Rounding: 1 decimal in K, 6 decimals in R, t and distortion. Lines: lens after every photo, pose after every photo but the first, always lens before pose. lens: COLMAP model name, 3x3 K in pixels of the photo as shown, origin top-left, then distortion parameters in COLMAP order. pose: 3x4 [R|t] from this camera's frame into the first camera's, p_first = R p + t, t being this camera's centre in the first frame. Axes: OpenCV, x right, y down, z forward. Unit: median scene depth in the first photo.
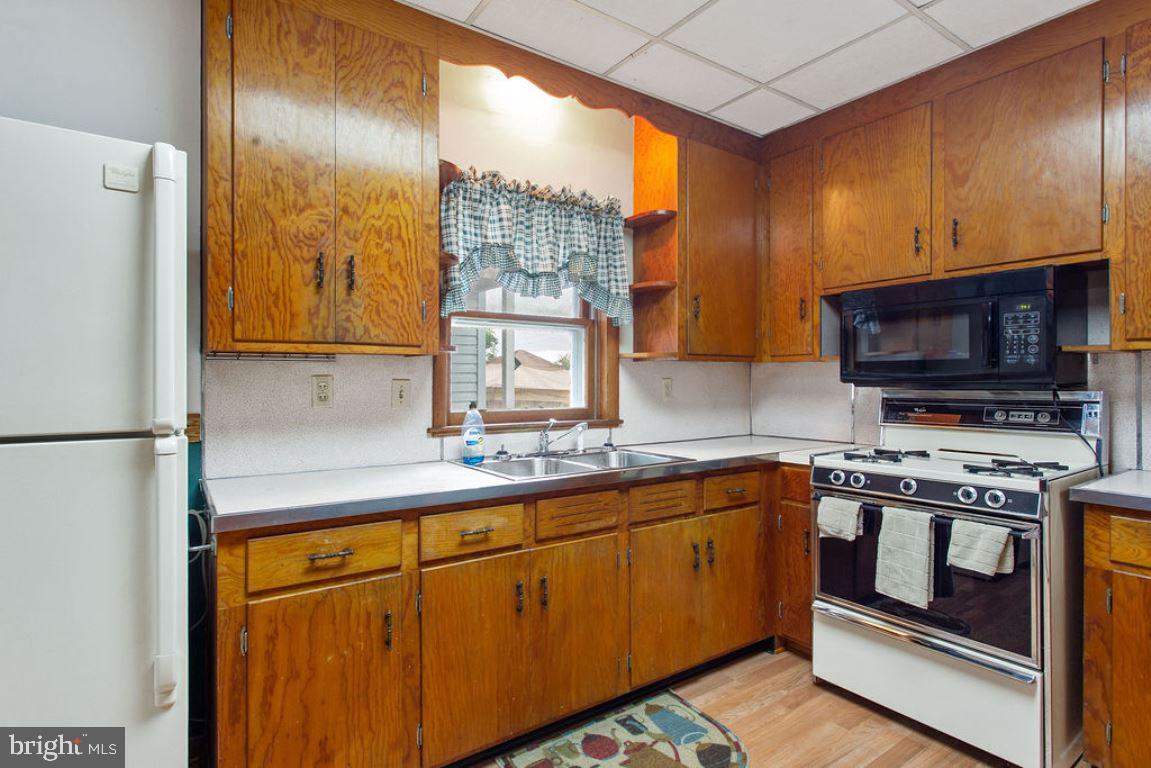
lens RADIAL K [[570.7, 0, 584.1], [0, 570.7, 382.2], [0, 0, 1]] dist [-0.006389, 0.002708]
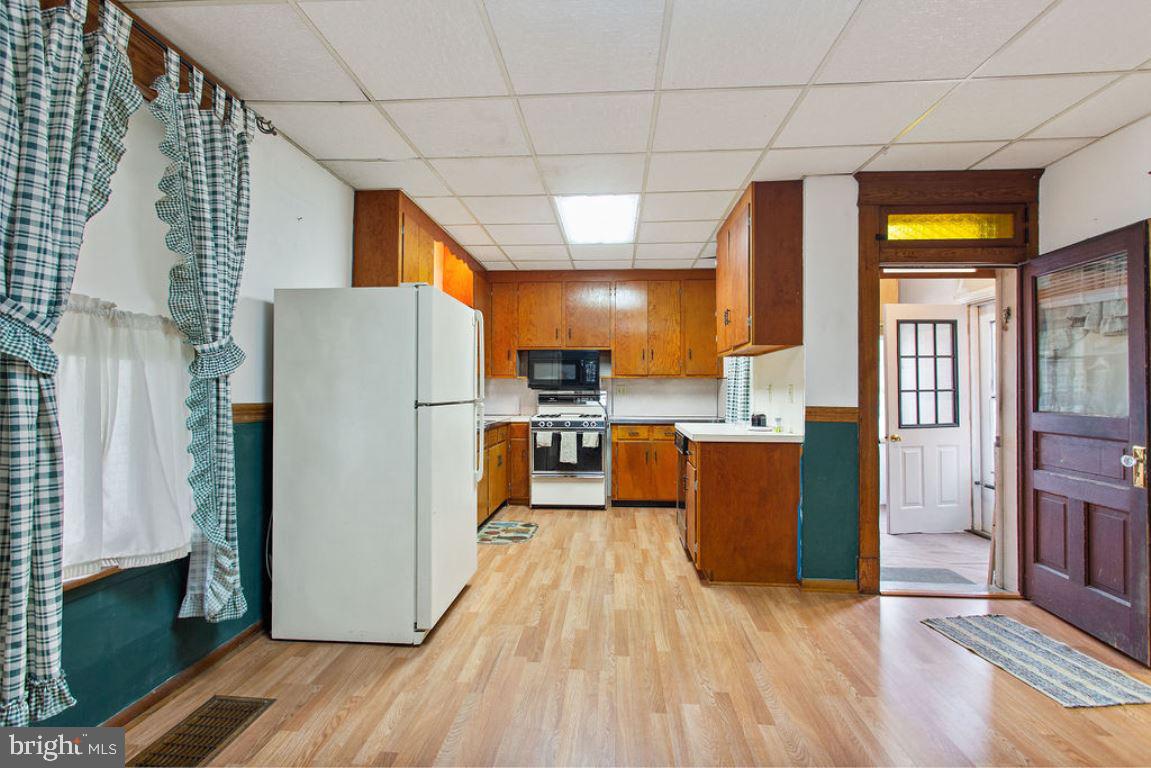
lens RADIAL K [[570.7, 0, 573.6], [0, 570.7, 385.9], [0, 0, 1]] dist [-0.006389, 0.002708]
pose [[0.627811, 0.008090, 0.778324, -1.555240], [-0.002666, 0.999962, -0.008243, 0.014043], [-0.778361, 0.003100, 0.627809, -0.778585]]
